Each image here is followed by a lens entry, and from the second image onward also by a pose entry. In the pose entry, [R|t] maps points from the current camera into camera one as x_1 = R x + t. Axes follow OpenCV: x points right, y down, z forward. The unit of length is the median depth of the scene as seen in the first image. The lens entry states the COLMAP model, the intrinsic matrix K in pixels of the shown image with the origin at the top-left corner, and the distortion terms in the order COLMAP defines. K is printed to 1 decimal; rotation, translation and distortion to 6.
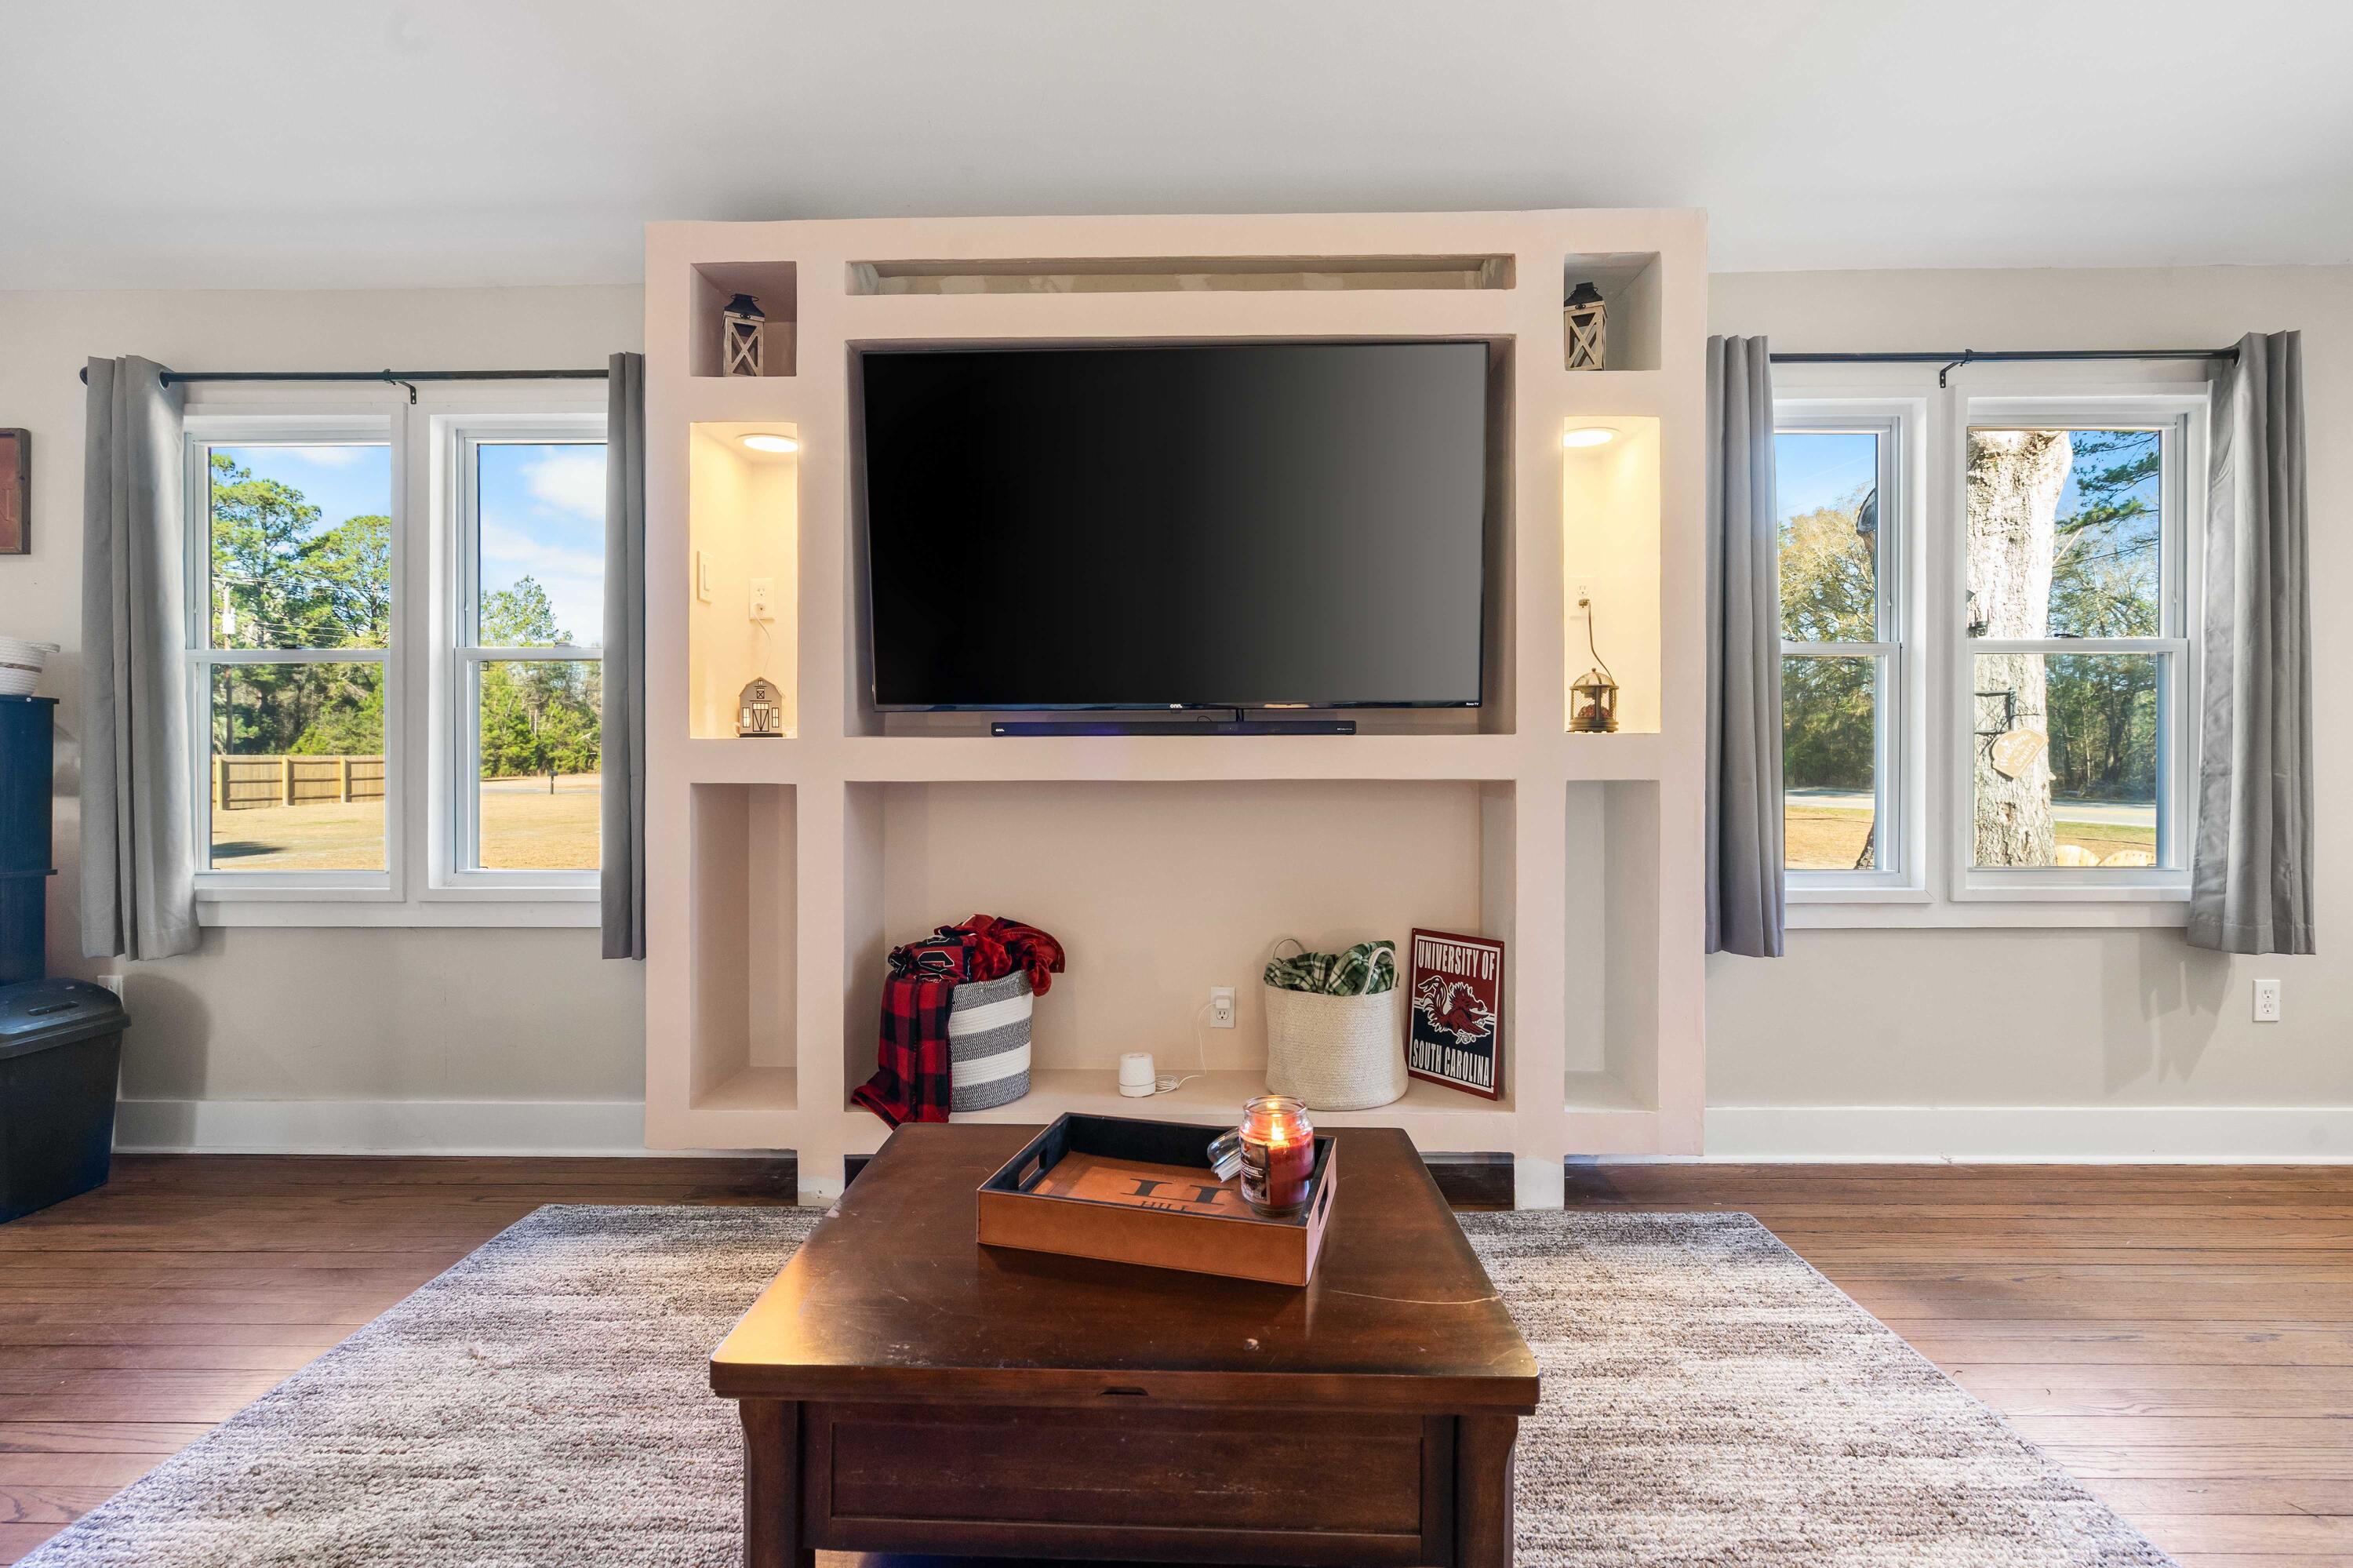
lens RADIAL K [[1076.9, 0, 1173.8], [0, 1076.9, 767.3], [0, 0, 1]] dist [-0.004312, -0.000391]
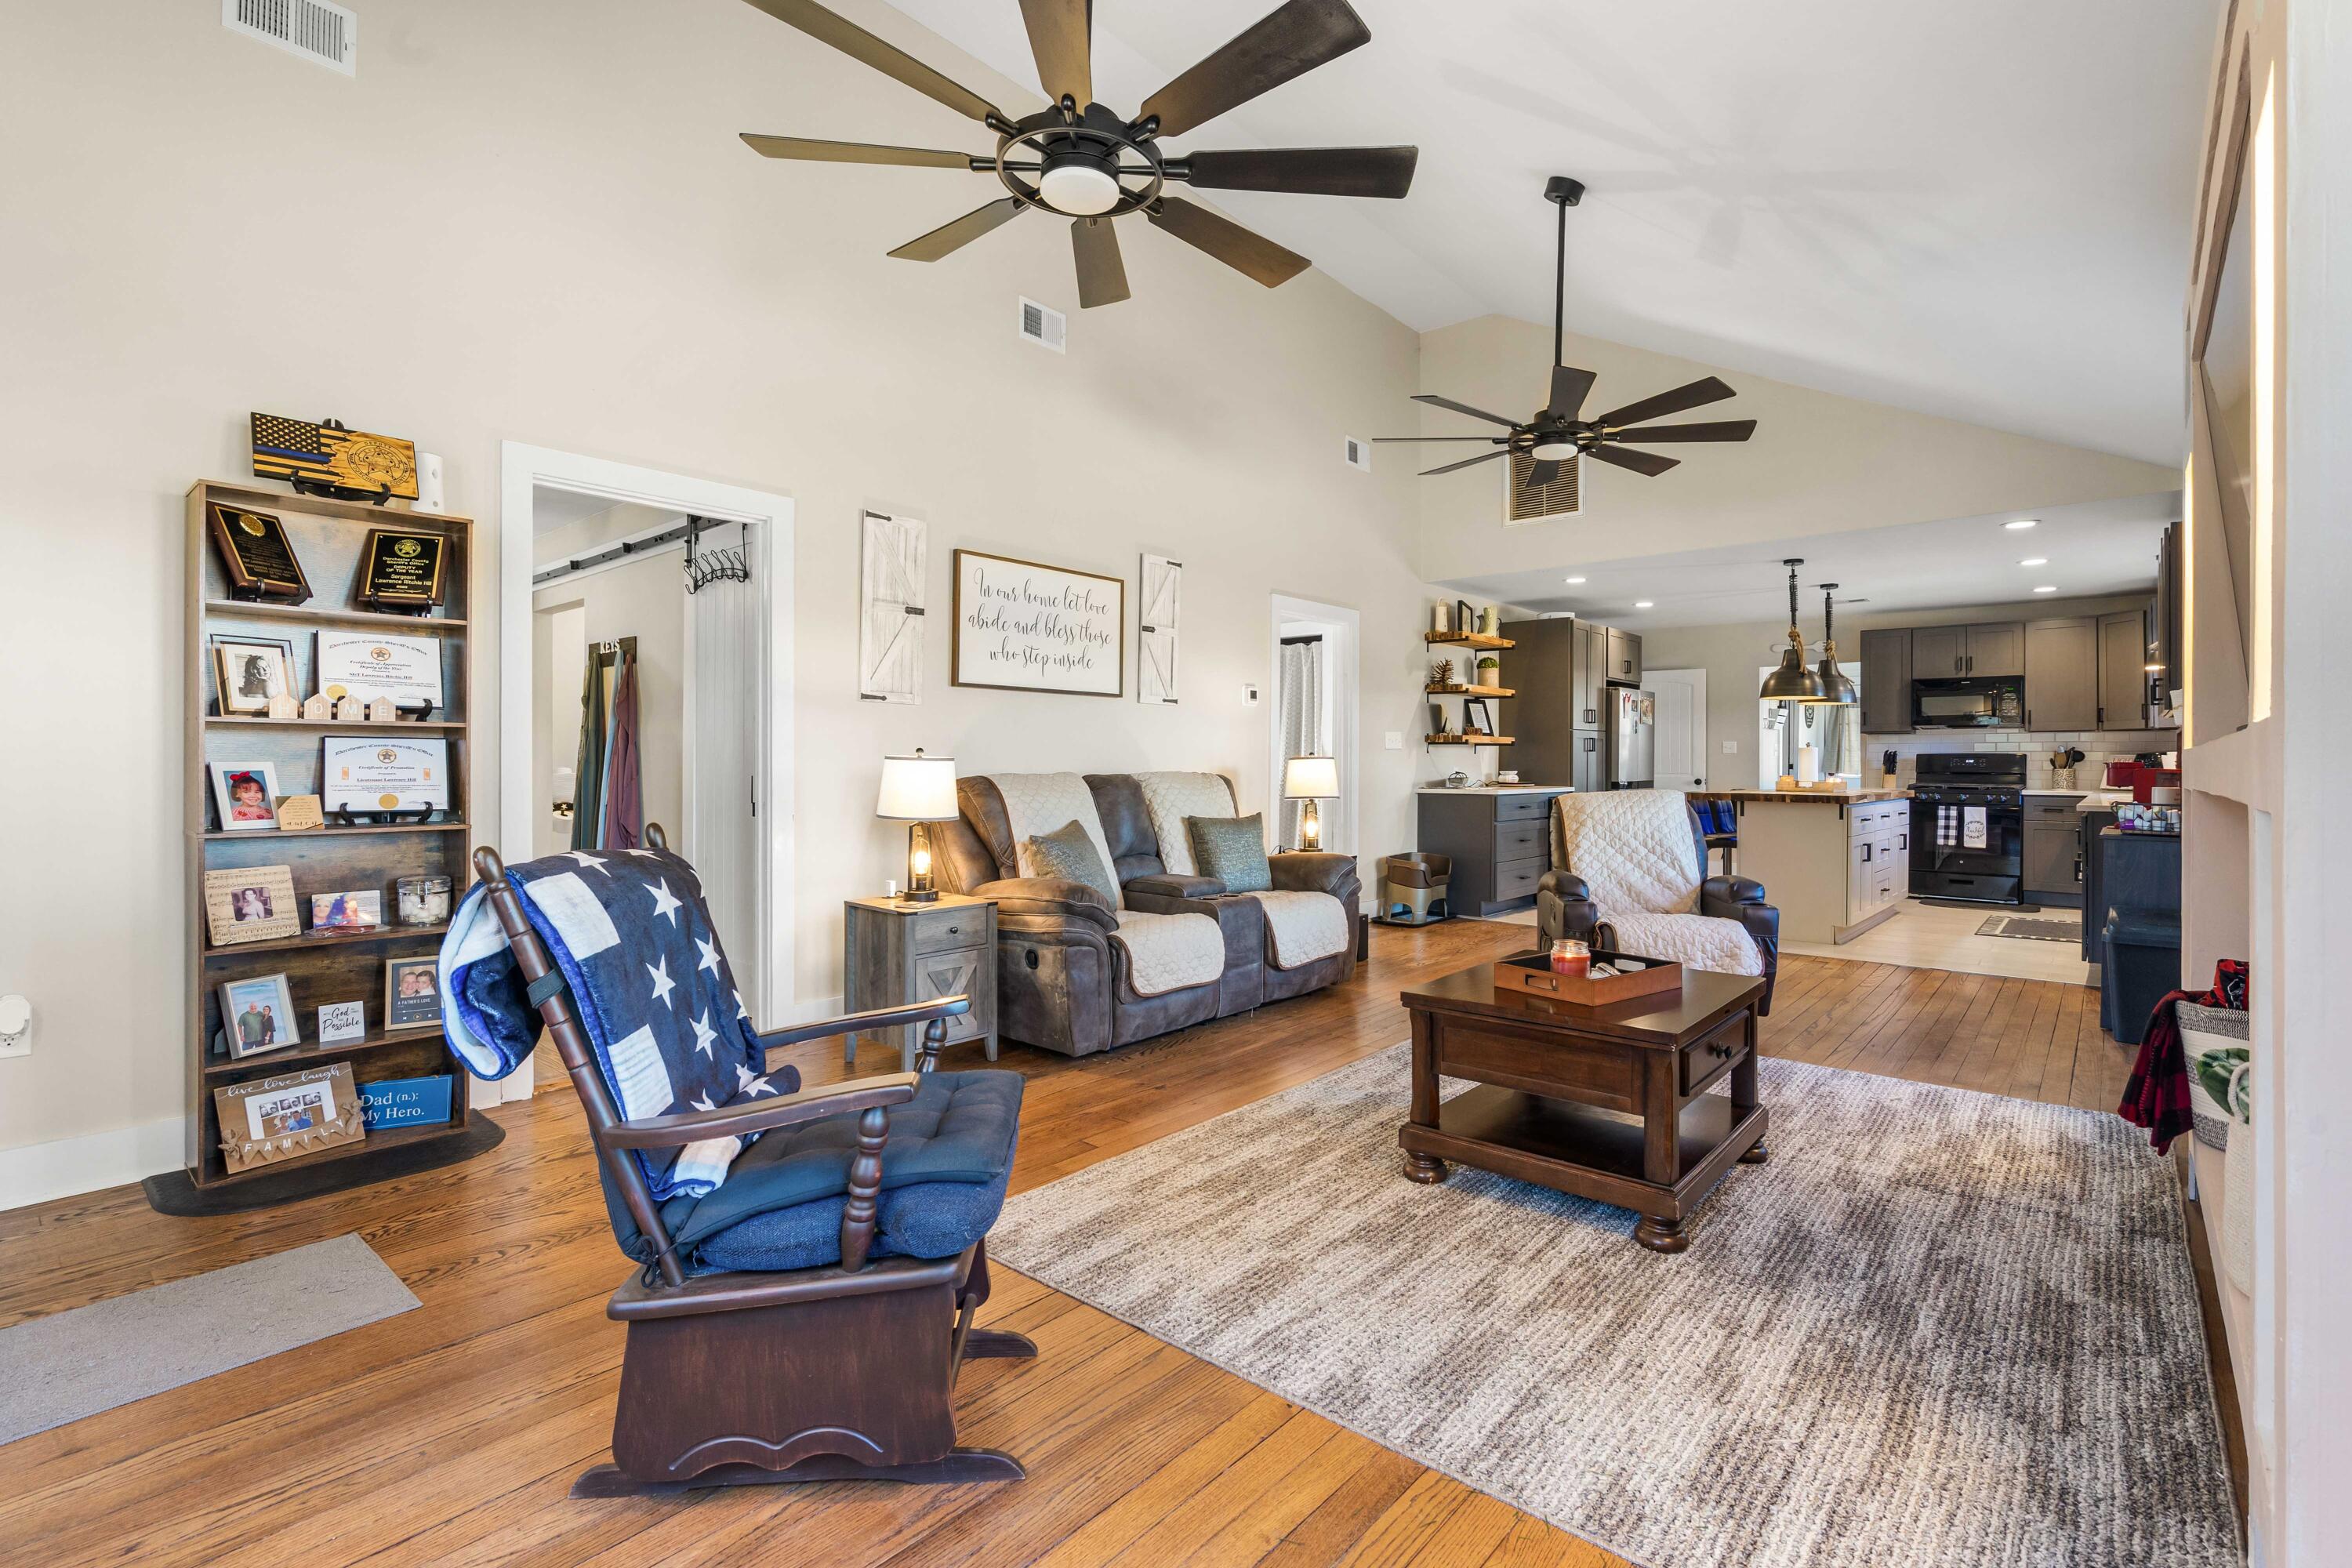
lens RADIAL K [[1076.4, 0, 1173.3], [0, 1076.4, 767.3], [0, 0, 1]] dist [-0.004312, -0.000391]
pose [[-0.648424, -0.000980, -0.761279, 1.087619], [-0.007820, 0.999955, 0.005373, -0.003804], [0.761240, 0.009438, -0.648402, 0.904692]]
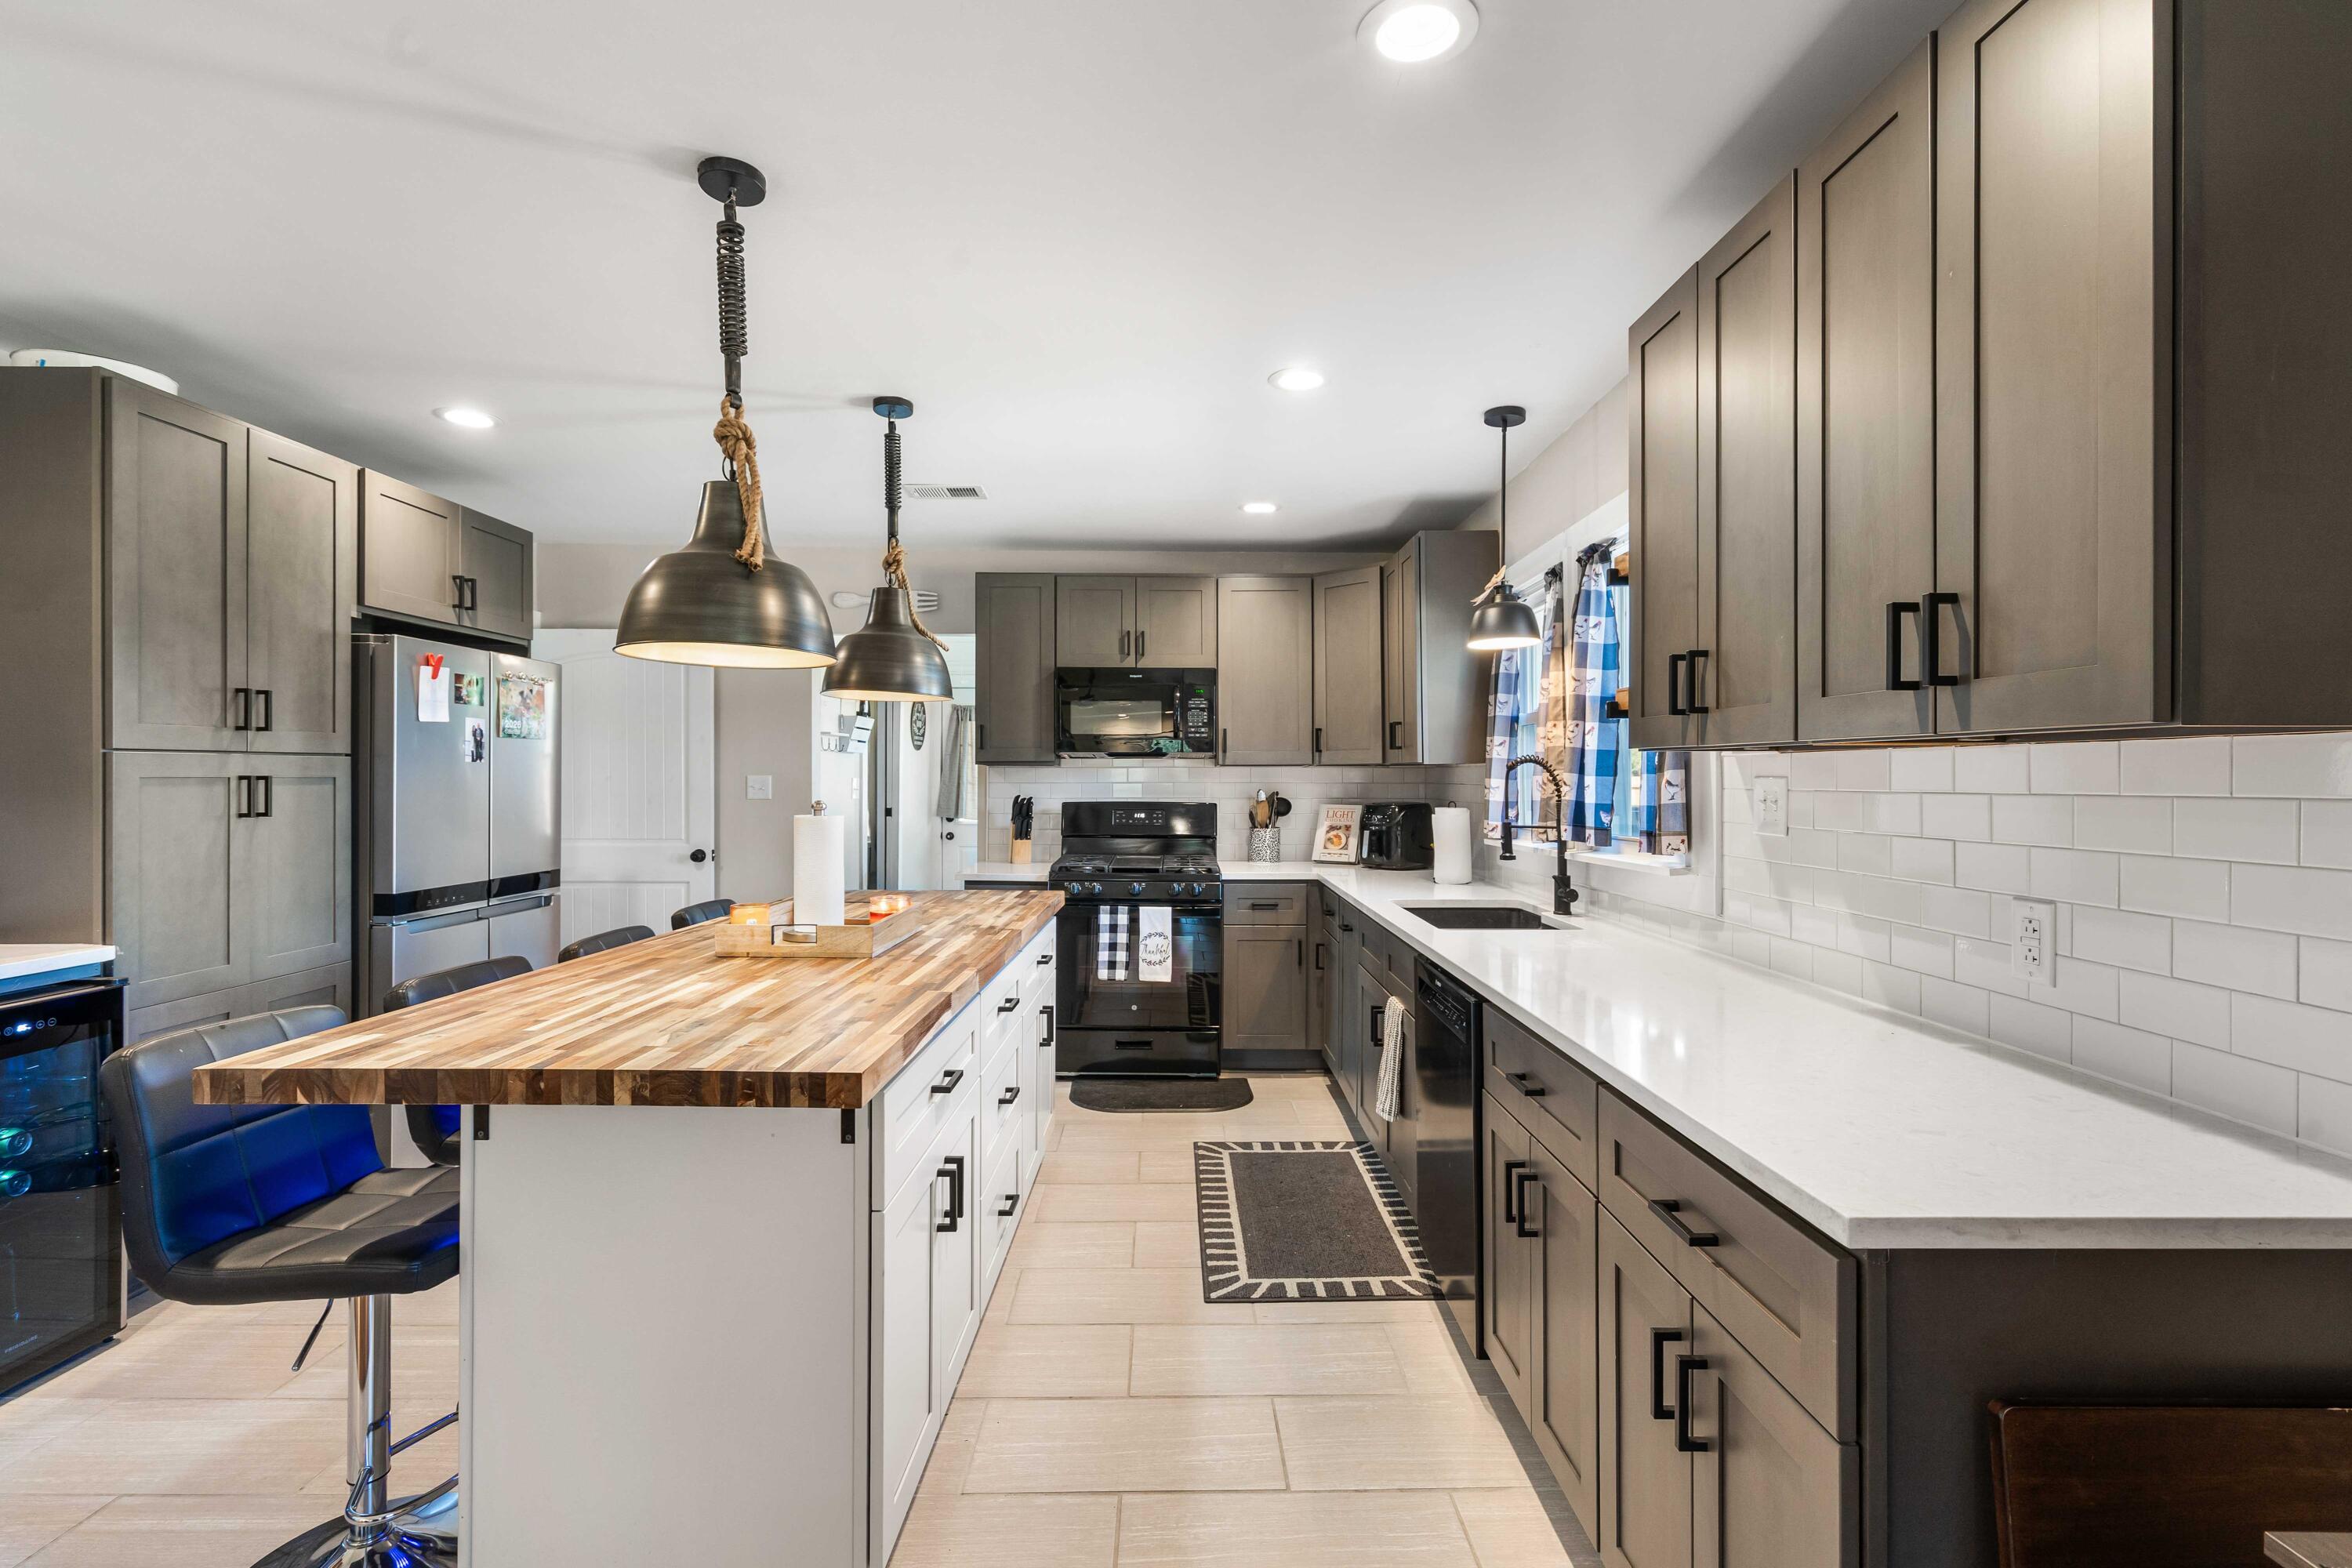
lens RADIAL K [[1076.4, 0, 1173.3], [0, 1076.4, 767.3], [0, 0, 1]] dist [-0.004312, -0.000391]
pose [[0.016556, -0.012957, -0.999779, -1.161087], [-0.006417, 0.999894, -0.013065, -0.085863], [0.999842, 0.006632, 0.016471, 0.650551]]
